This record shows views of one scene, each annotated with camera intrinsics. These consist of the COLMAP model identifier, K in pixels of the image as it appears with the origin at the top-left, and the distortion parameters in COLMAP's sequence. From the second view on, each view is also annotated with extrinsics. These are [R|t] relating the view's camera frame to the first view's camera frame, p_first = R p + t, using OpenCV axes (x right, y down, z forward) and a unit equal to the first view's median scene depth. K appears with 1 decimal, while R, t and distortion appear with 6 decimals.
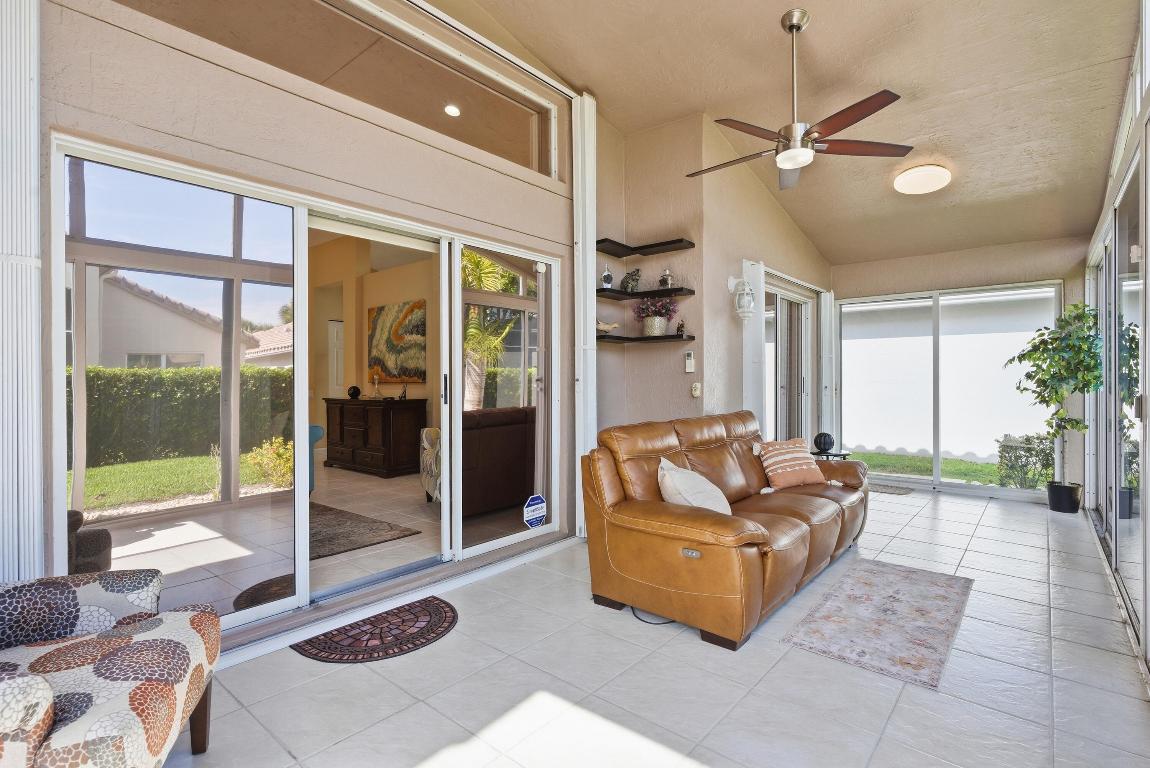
lens RADIAL K [[561.5, 0, 575.2], [0, 561.5, 382.2], [0, 0, 1]] dist [0.000055, 0.000941]
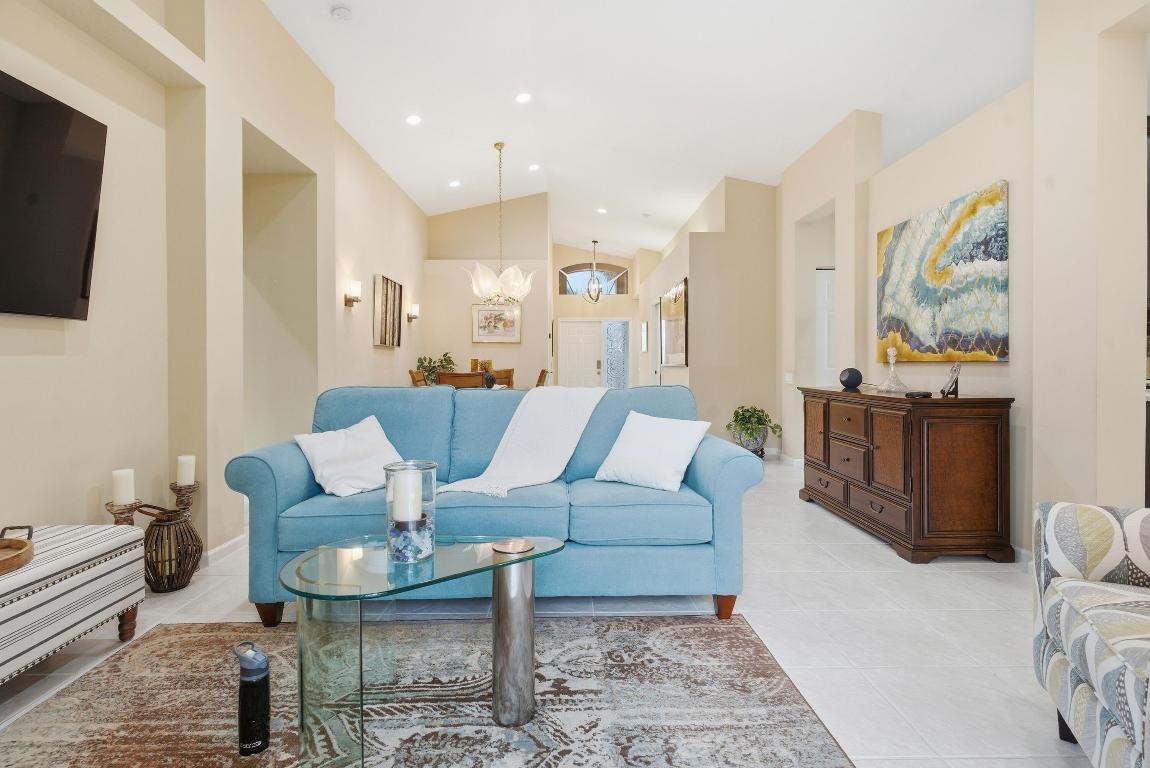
lens RADIAL K [[561.5, 0, 584.1], [0, 561.5, 367.3], [0, 0, 1]] dist [0.000055, 0.000941]
pose [[0.662252, 0.004070, -0.749271, -0.148972], [0.002032, 0.999972, 0.007228, 0.001167], [0.749279, -0.006309, 0.662225, 0.428924]]
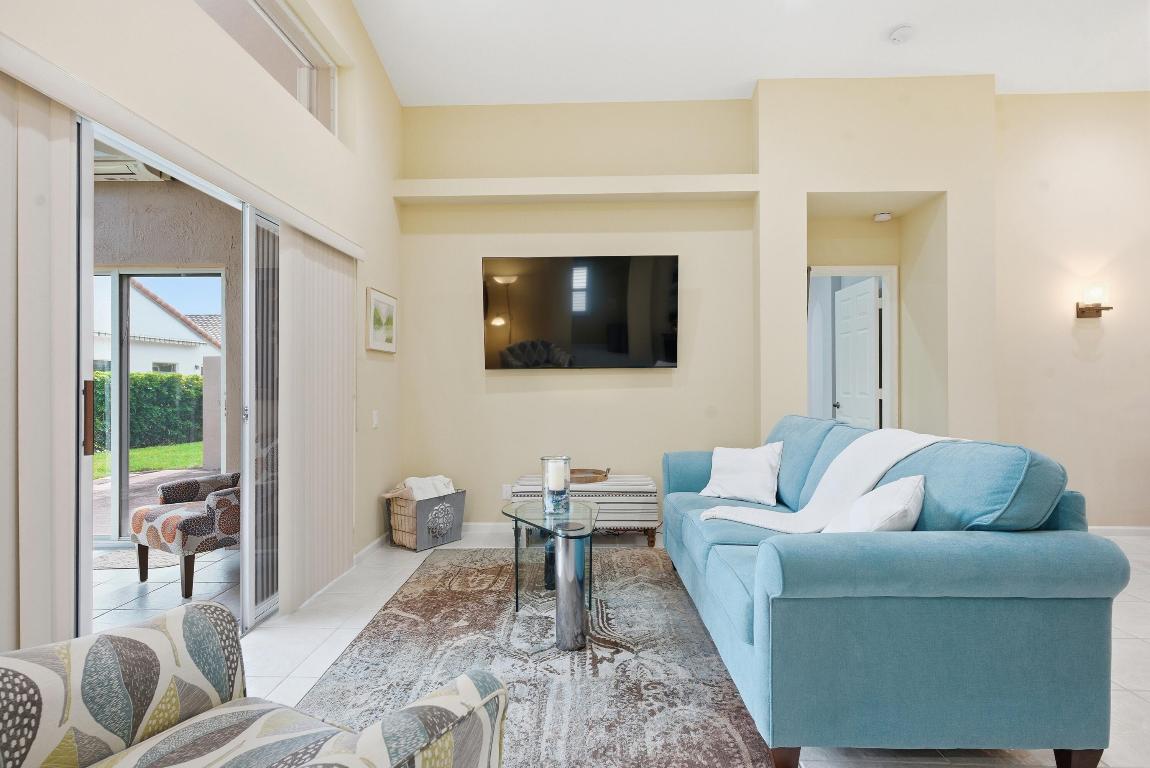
lens RADIAL K [[586.4, 0, 571.4], [0, 586.4, 378.0], [0, 0, 1]] dist [0.007128, -0.002216]
pose [[-0.788253, -0.007058, -0.615310, -0.118444], [0.000965, 0.999919, -0.012706, -0.009970], [0.615350, -0.010610, -0.788183, 1.046267]]
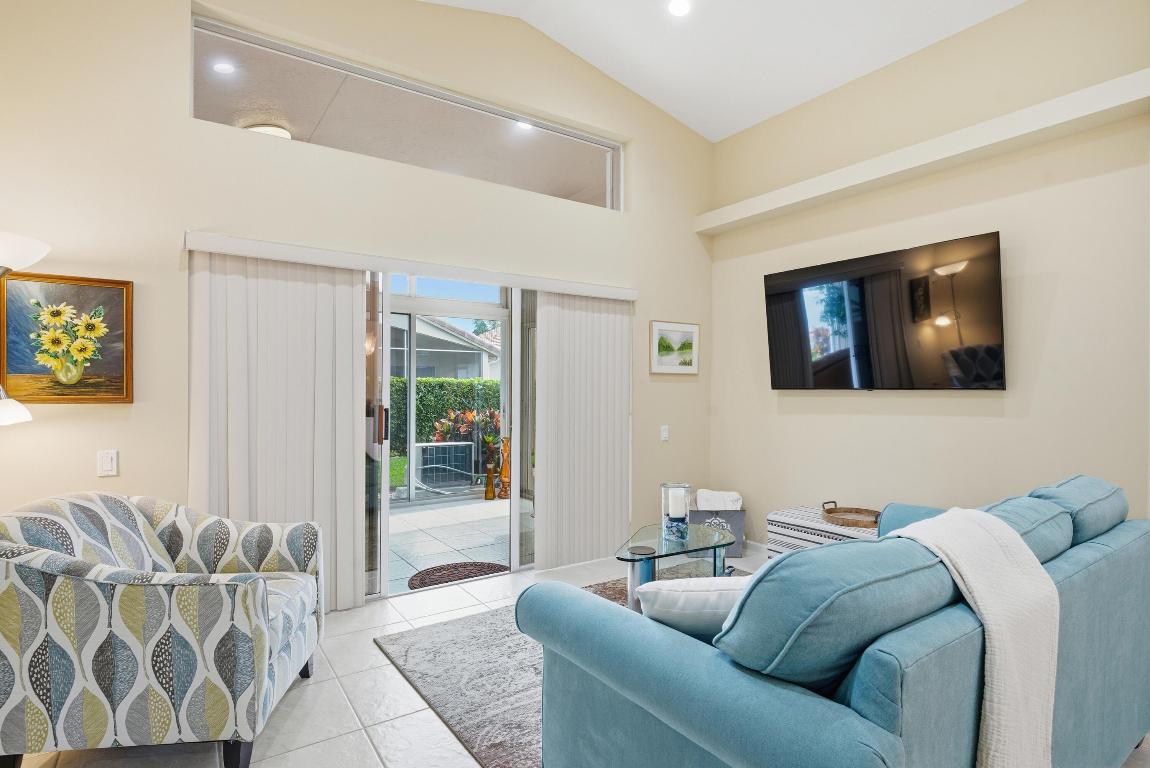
lens RADIAL K [[586.4, 0, 563.4], [0, 586.4, 388.1], [0, 0, 1]] dist [0.007128, -0.002216]
pose [[-0.957004, -0.003177, 0.290058, -0.533134], [-0.002559, 0.999994, 0.002509, -0.038123], [-0.290064, 0.001659, -0.957006, 1.183603]]
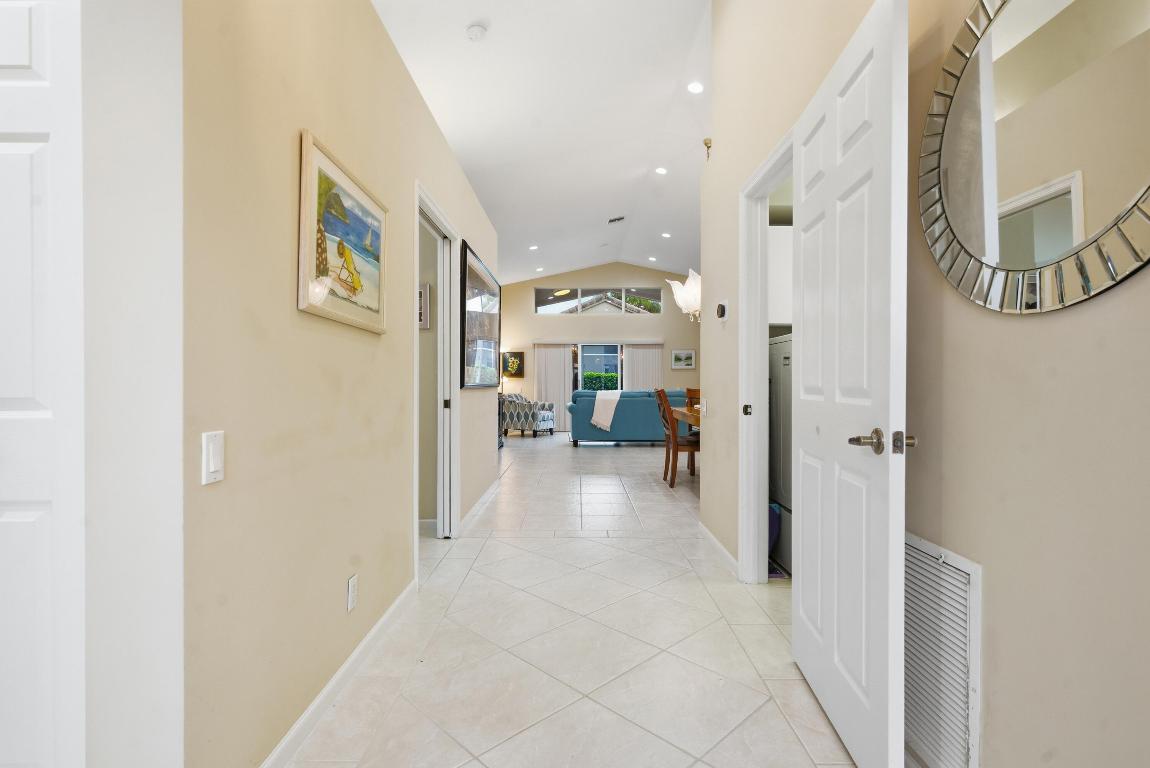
lens RADIAL K [[561.5, 0, 570.5], [0, 561.5, 380.4], [0, 0, 1]] dist [0.000055, 0.000941]
pose [[-0.632551, 0.003271, 0.774512, -2.074741], [0.002585, 0.999994, -0.002112, -0.002708], [-0.774515, 0.000666, -0.632556, 2.205365]]
